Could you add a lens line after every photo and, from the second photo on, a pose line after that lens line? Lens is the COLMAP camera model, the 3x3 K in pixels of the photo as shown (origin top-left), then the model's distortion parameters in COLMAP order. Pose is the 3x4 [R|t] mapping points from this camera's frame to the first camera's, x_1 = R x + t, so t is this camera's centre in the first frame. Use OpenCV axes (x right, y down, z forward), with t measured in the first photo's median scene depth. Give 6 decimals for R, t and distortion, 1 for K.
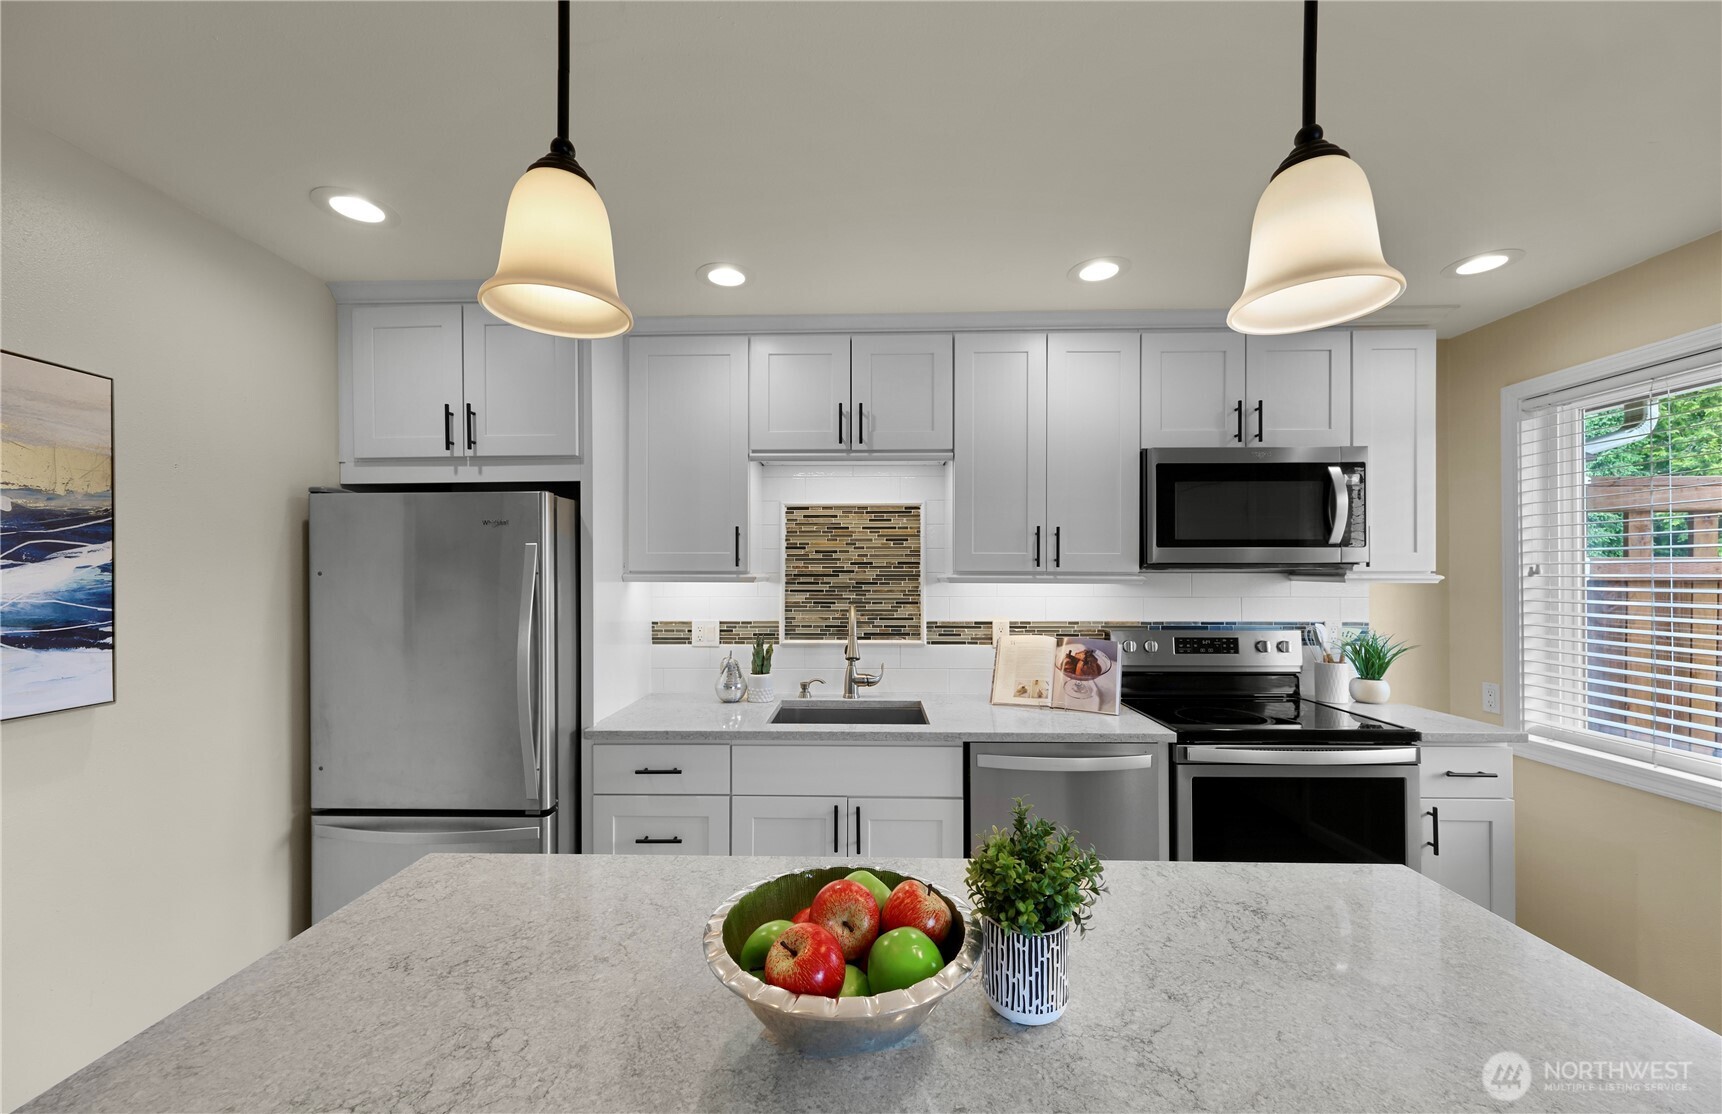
lens RADIAL K [[647.1, 0, 852.0], [0, 647.1, 573.3], [0, 0, 1]] dist [0.002526, -0.000157]
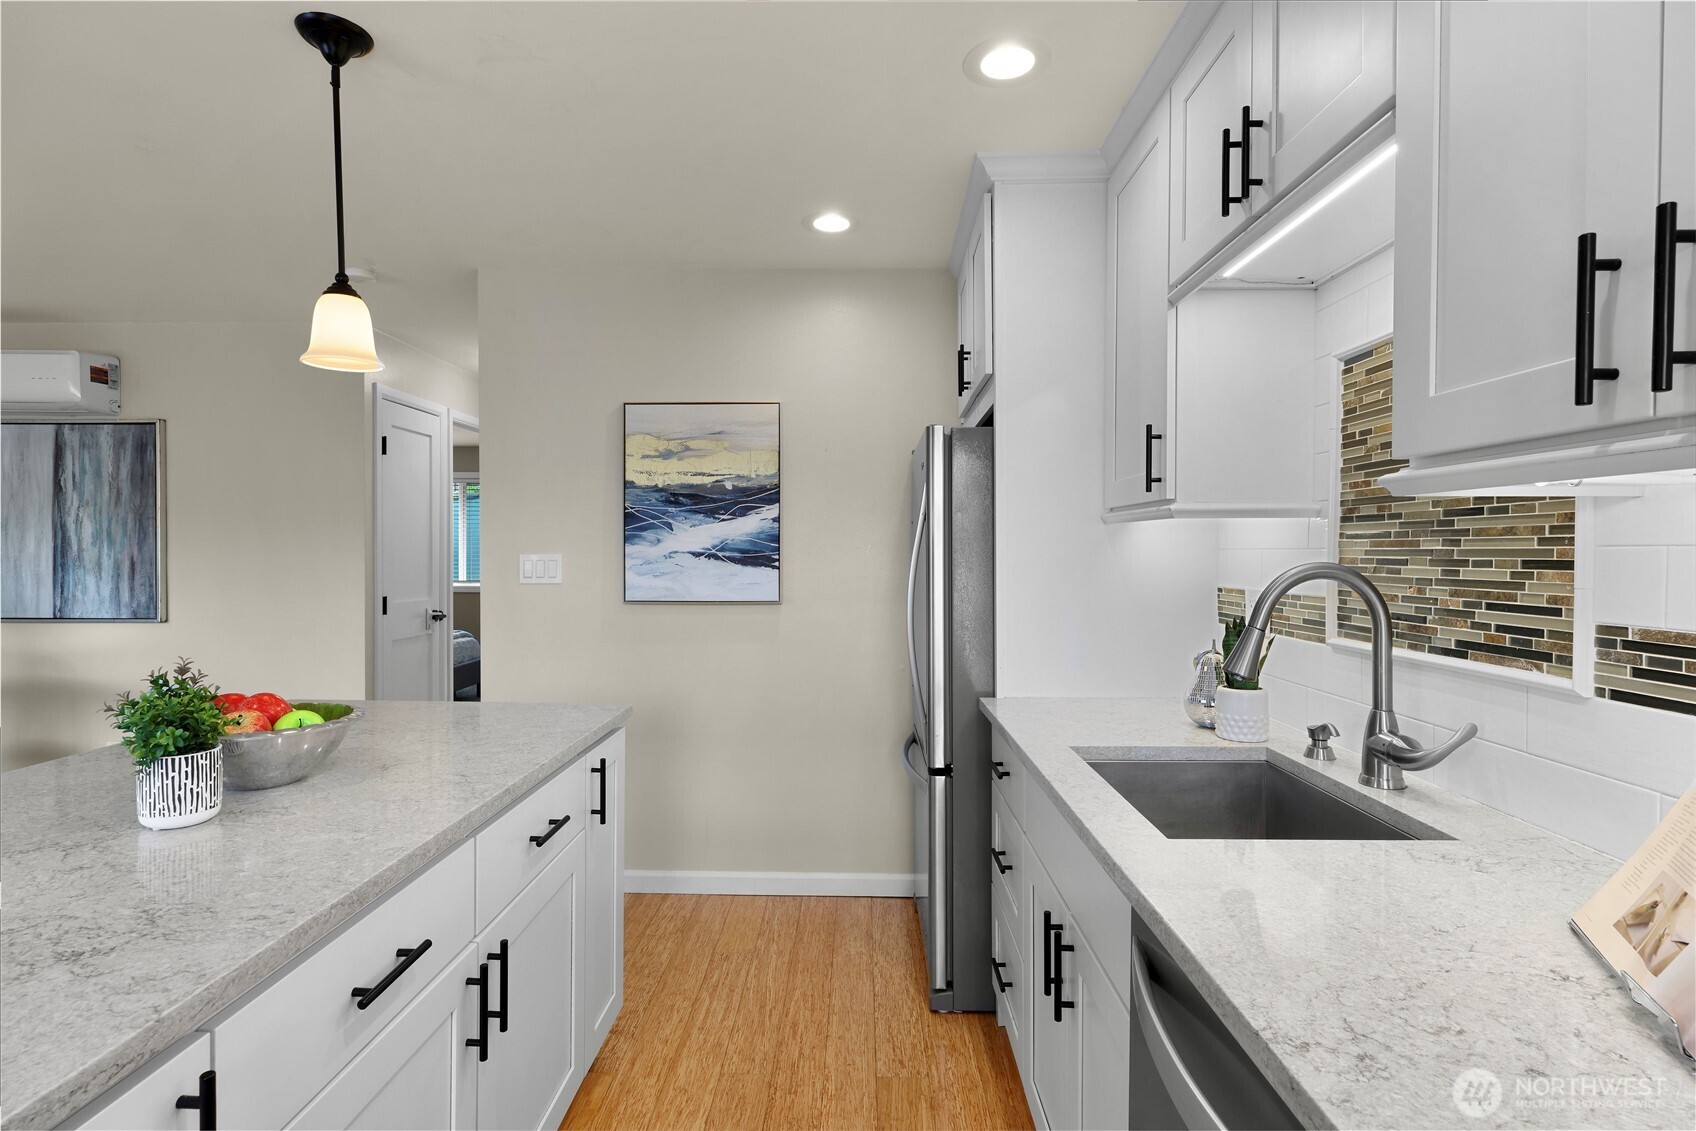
lens RADIAL K [[834.0, 0, 843.4], [0, 834.0, 564.8], [0, 0, 1]] dist [0.001469, 0.000473]
pose [[0.004641, 0.016202, -0.999858, 0.556358], [0.000303, 0.999869, 0.016204, 0.041475], [0.999989, -0.000378, 0.004636, 0.671673]]
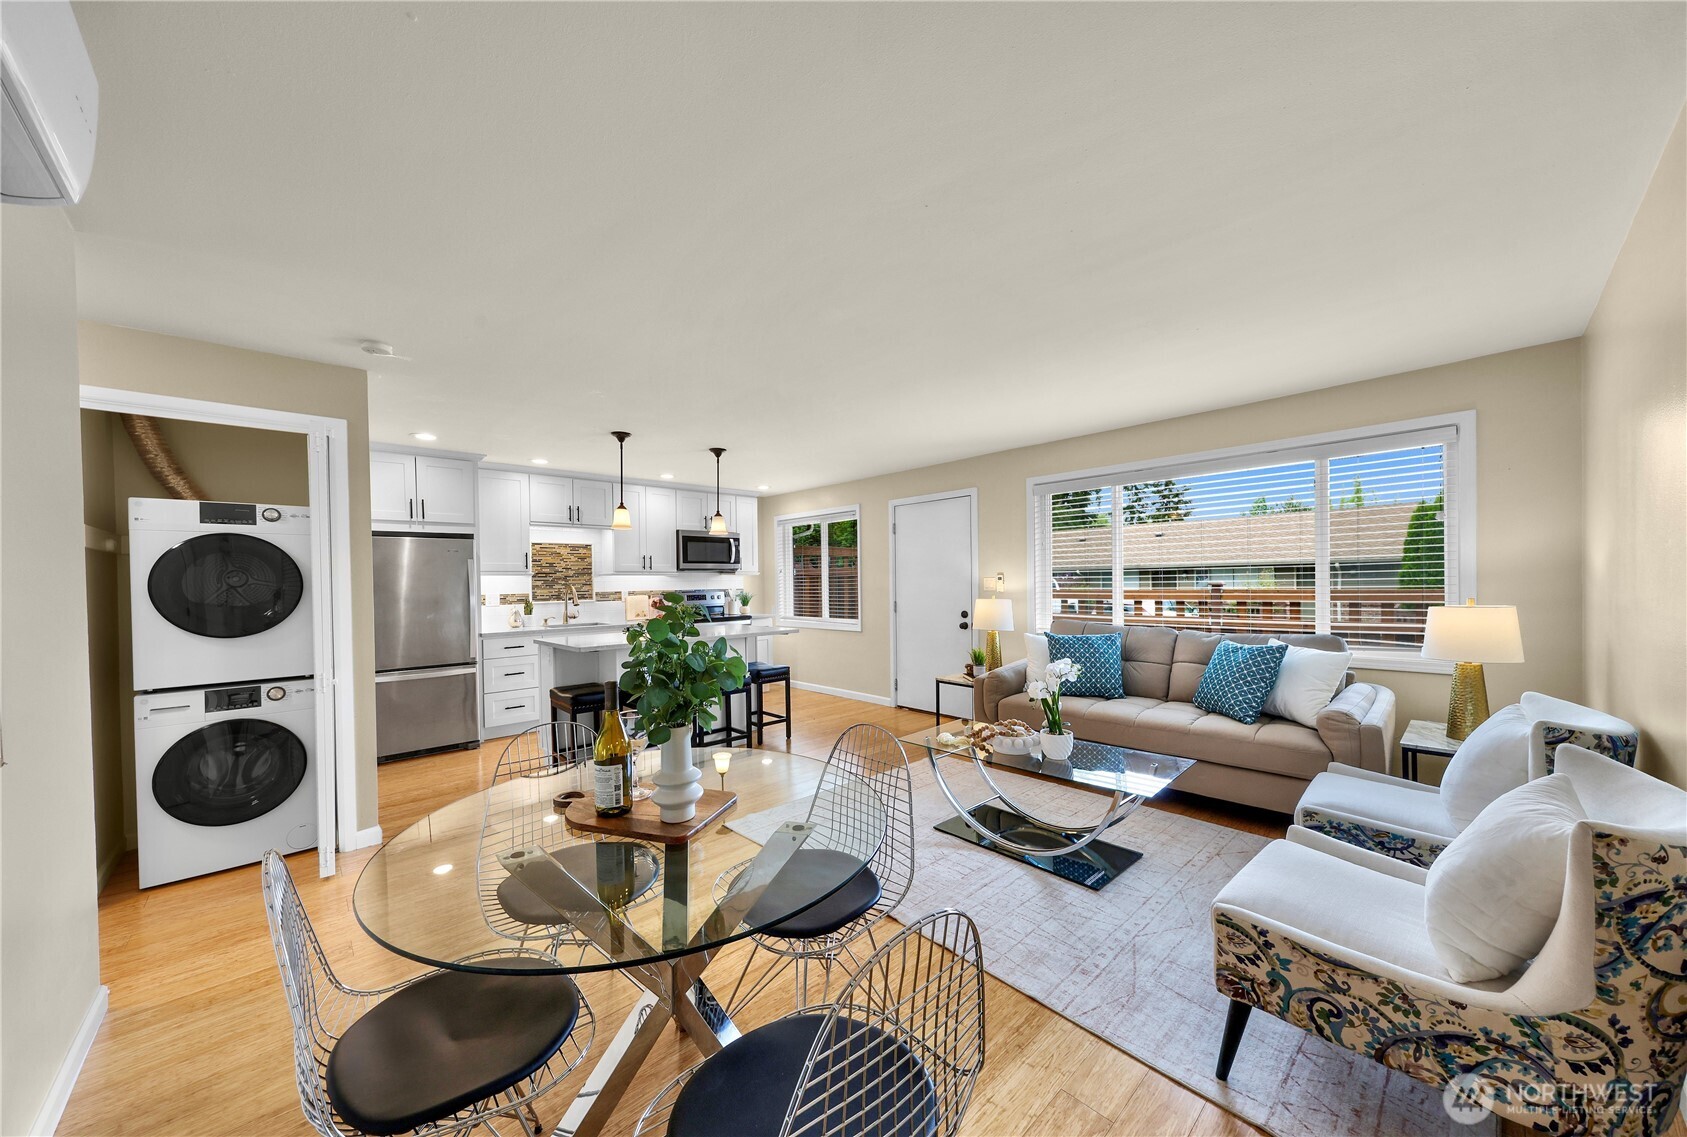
lens RADIAL K [[591.7, 0, 840.8], [0, 591.7, 586.4], [0, 0, 1]] dist [-0.000742, -0.000044]
pose [[0.711291, -0.016407, 0.702706, -0.850196], [0.011426, 0.999865, 0.011779, 0.039520], [-0.702805, -0.000349, 0.711383, -1.332925]]
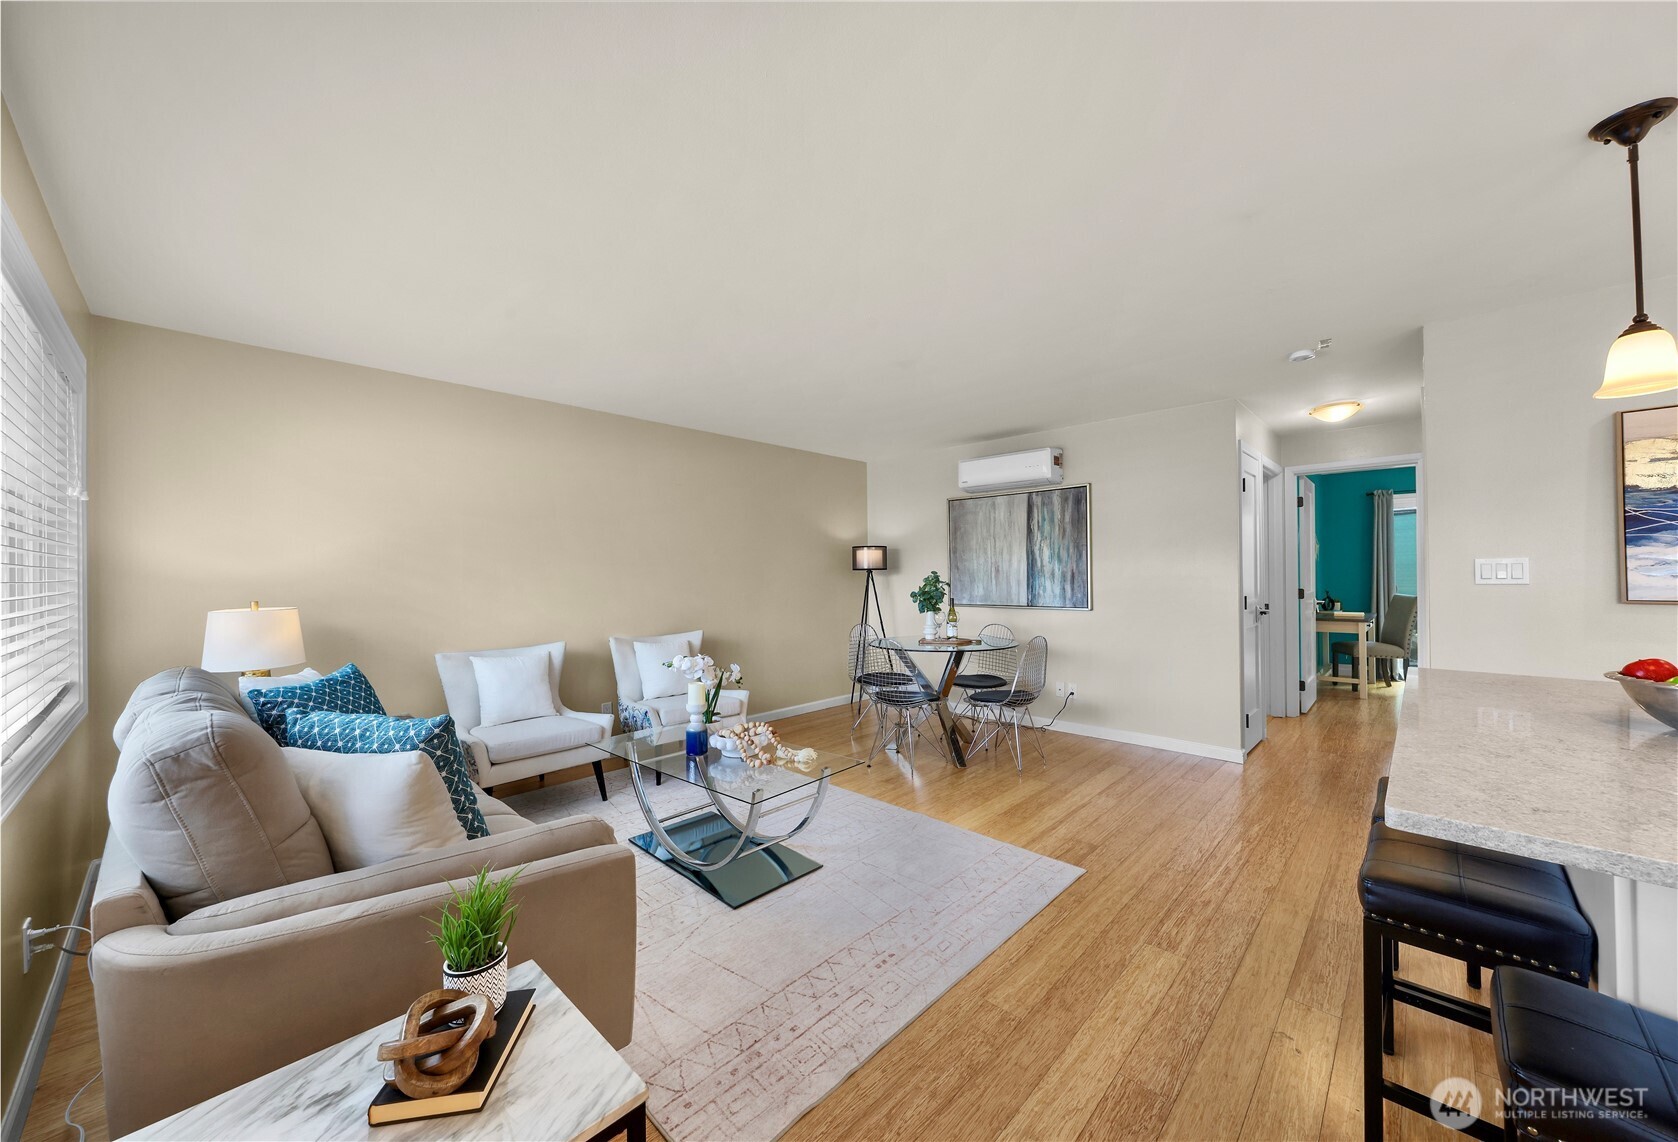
lens RADIAL K [[612.4, 0, 851.9], [0, 612.4, 569.9], [0, 0, 1]] dist [0.002181, -0.000206]
pose [[-0.661114, 0.003563, -0.750277, 0.824650], [0.014603, 0.999860, -0.008119, 0.057937], [0.750144, -0.016324, -0.661074, 0.088145]]
